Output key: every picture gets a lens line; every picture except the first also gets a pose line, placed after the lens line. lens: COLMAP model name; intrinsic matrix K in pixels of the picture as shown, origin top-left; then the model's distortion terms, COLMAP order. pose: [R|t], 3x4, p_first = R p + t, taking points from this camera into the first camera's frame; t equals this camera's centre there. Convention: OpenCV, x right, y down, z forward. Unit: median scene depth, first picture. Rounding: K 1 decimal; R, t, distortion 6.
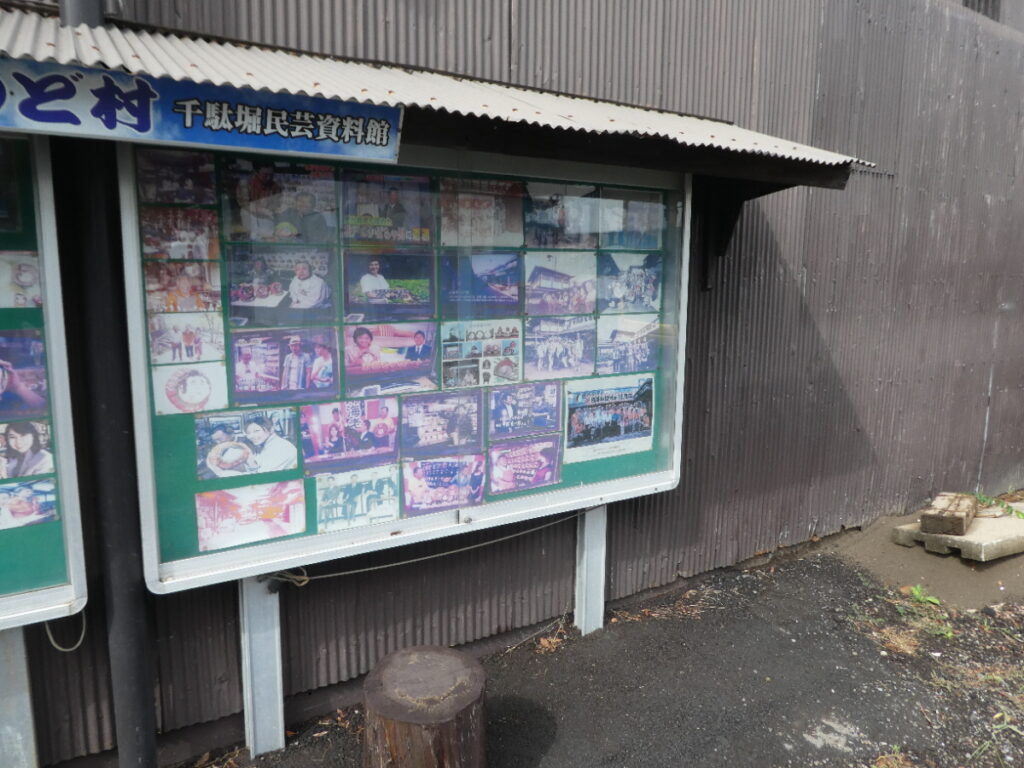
lens RADIAL K [[739.5, 0, 517.9], [0, 739.5, 379.9], [0, 0, 1]] dist [-0.012509, -0.006478]
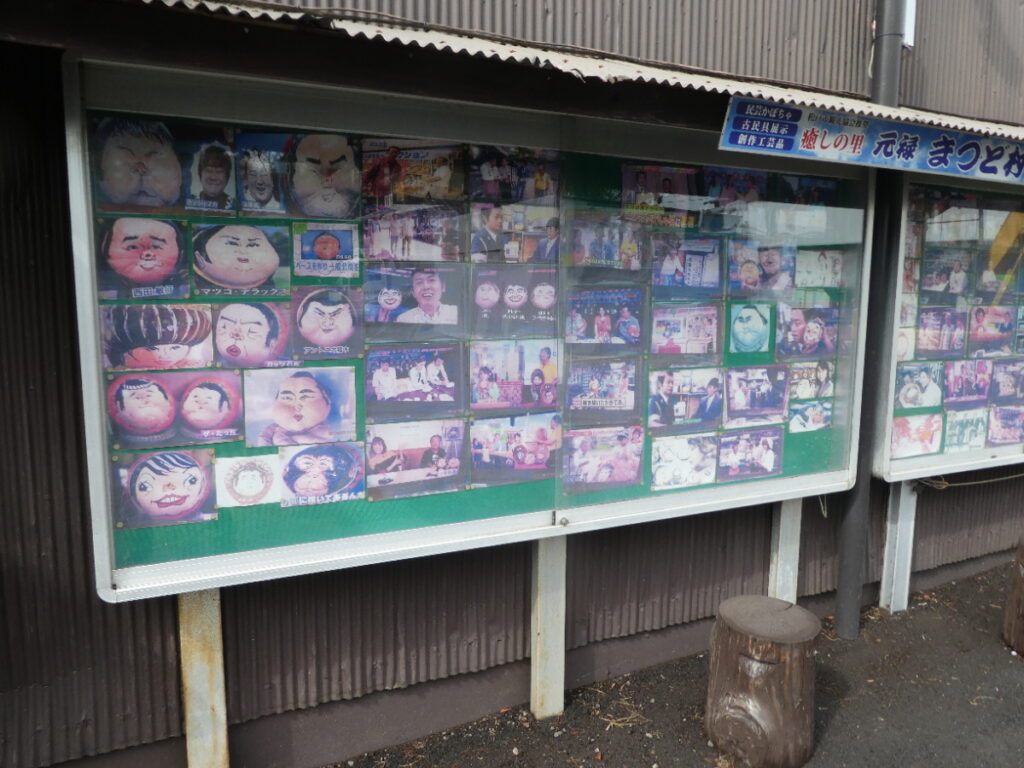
lens RADIAL K [[739.5, 0, 517.9], [0, 739.5, 379.9], [0, 0, 1]] dist [-0.012509, -0.006478]
pose [[0.991833, 0.031561, -0.123574, -0.910749], [-0.032164, 0.999478, -0.002887, 0.098435], [0.123418, 0.006839, 0.992331, -0.490942]]
